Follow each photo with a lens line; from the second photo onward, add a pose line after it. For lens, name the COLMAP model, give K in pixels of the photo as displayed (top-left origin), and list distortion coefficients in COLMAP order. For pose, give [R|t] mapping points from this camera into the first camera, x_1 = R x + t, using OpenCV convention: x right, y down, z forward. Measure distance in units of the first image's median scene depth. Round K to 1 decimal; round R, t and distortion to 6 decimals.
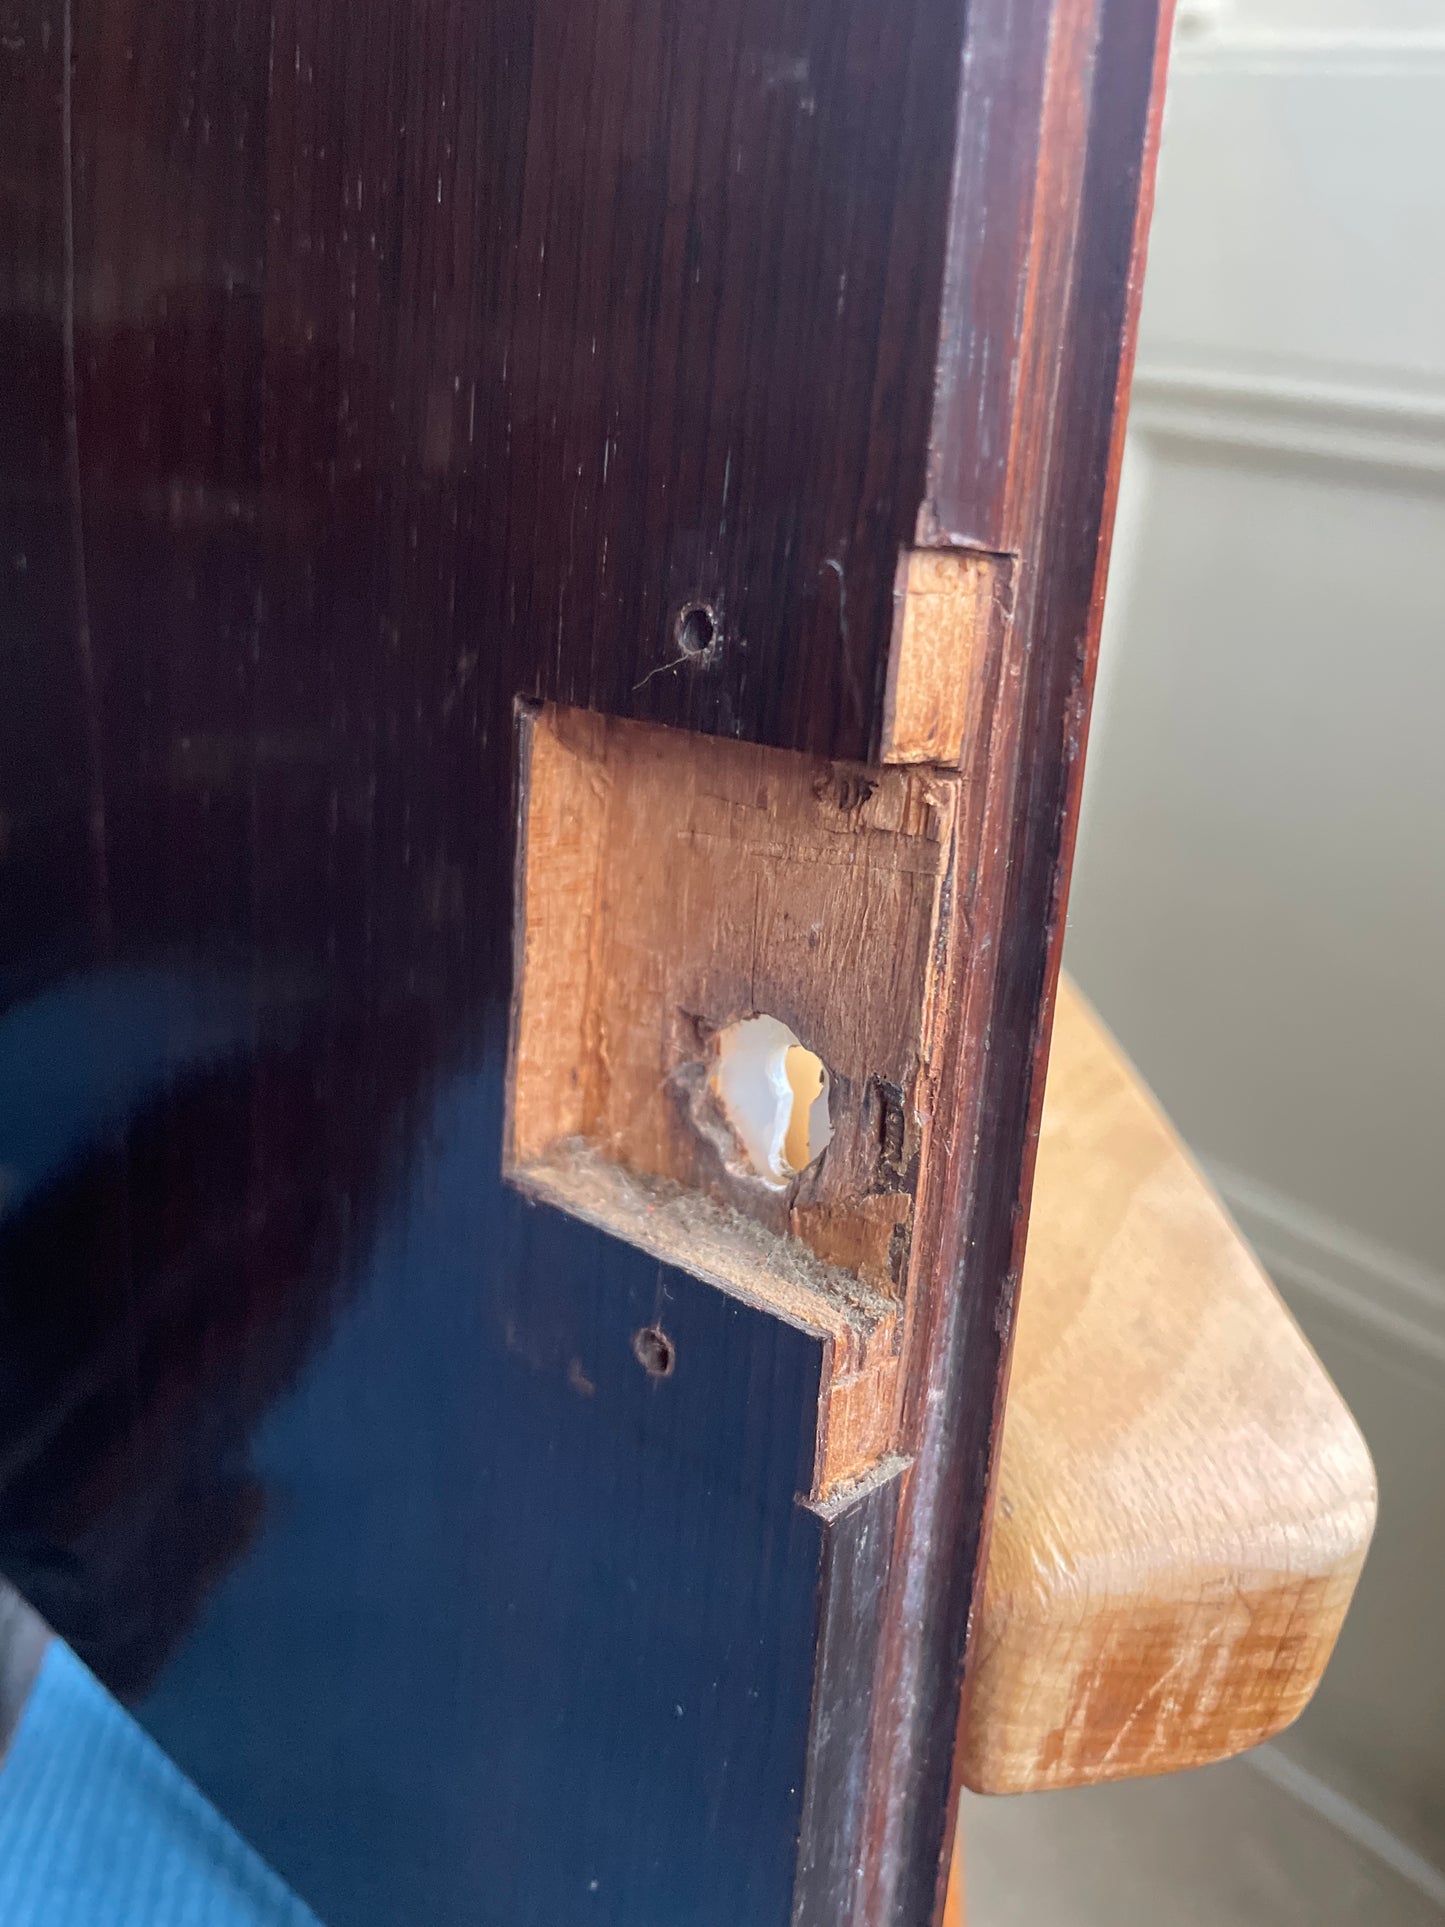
lens RADIAL K [[1479.4, 0, 742.1], [0, 1479.4, 961.5], [0, 0, 1]] dist [0.062089, -0.093068]
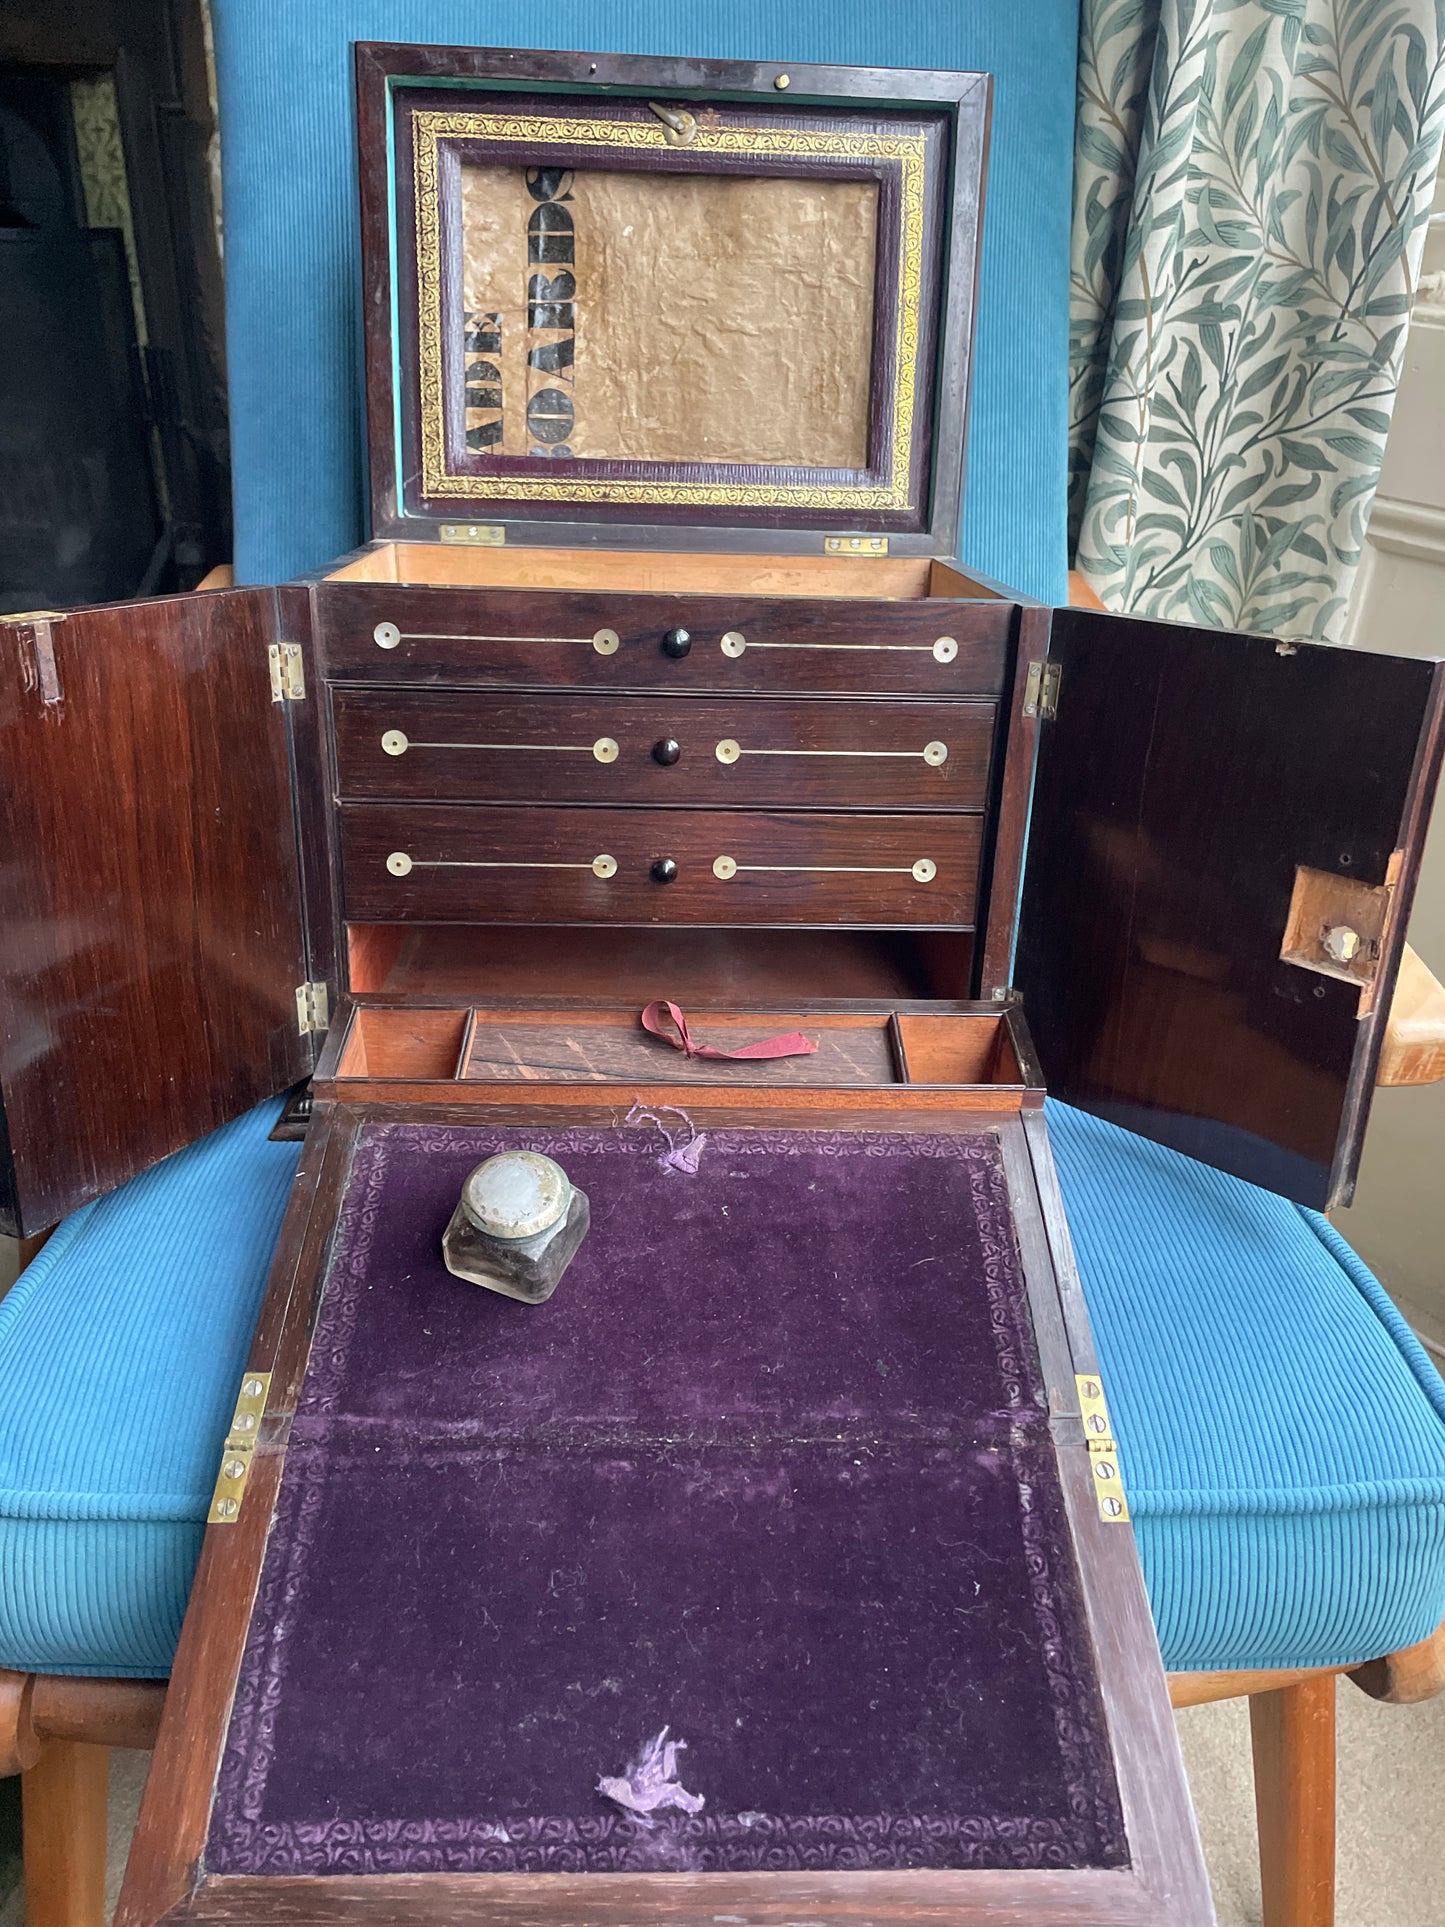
lens RADIAL K [[1479.4, 0, 742.1], [0, 1479.4, 961.5], [0, 0, 1]] dist [0.062089, -0.093068]
pose [[0.996647, -0.005837, -0.081612, -1.603734], [0.015419, 0.992981, 0.117268, -0.467830], [0.080355, -0.118133, 0.989741, -4.166275]]
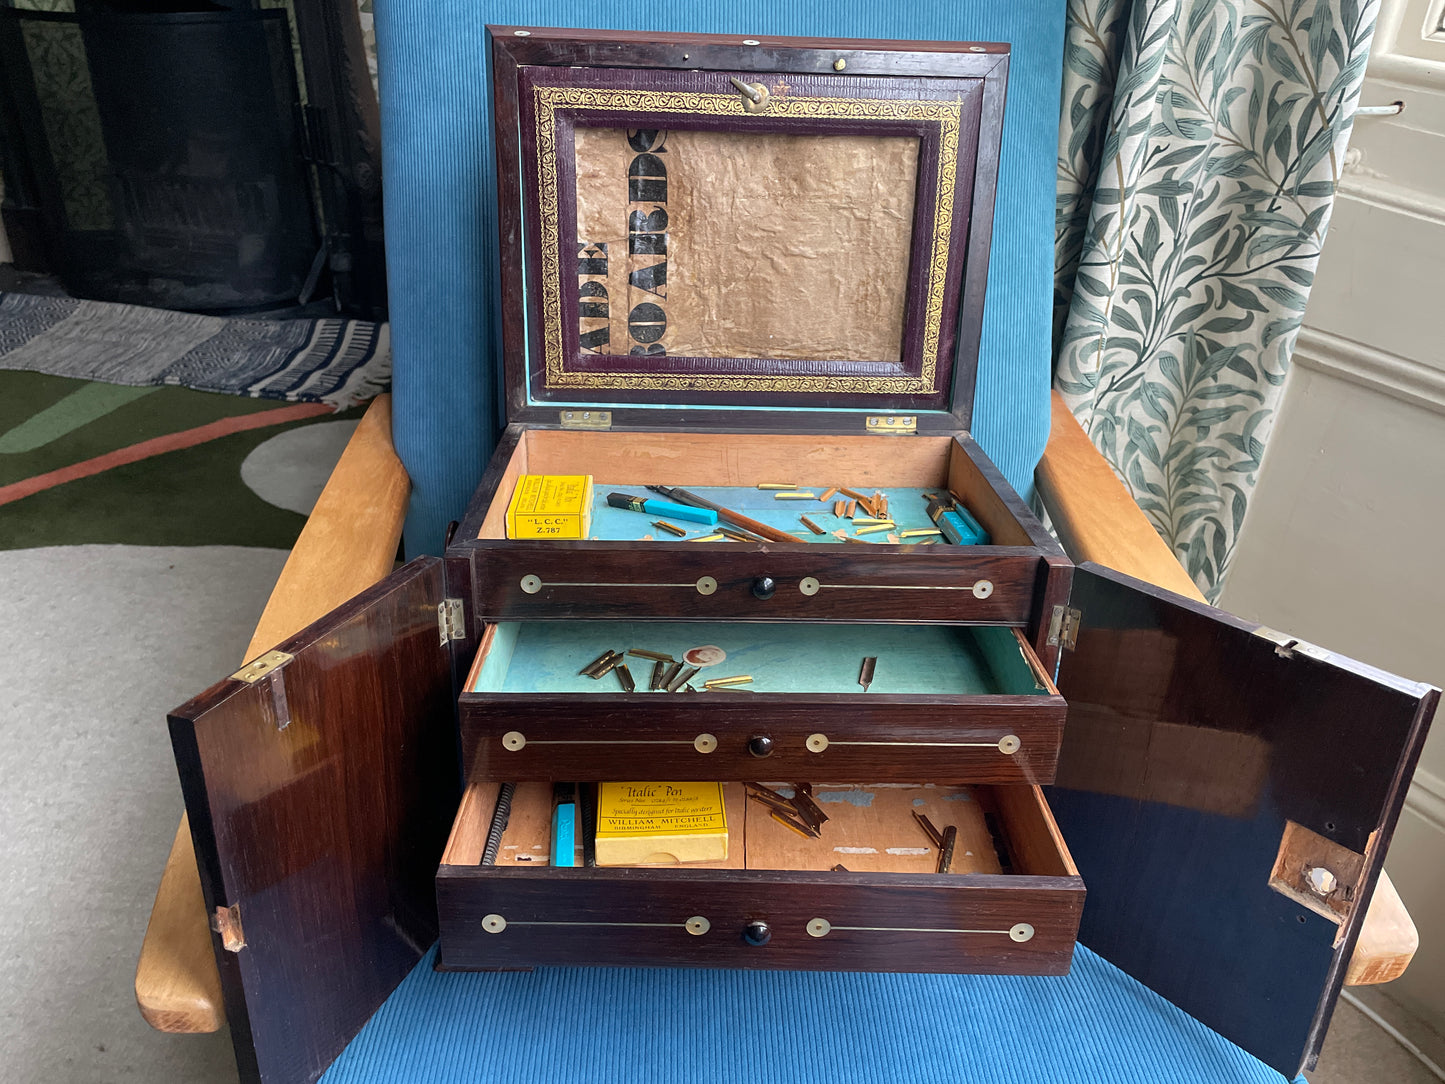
lens RADIAL K [[1109.4, 0, 722.5], [0, 1109.4, 542.0], [0, 0, 1]] dist [0.062089, -0.093068]
pose [[0.994621, 0.001140, -0.103572, -1.960567], [0.015494, 0.987052, 0.159653, -2.054139], [0.102413, -0.160399, 0.981725, -3.543464]]
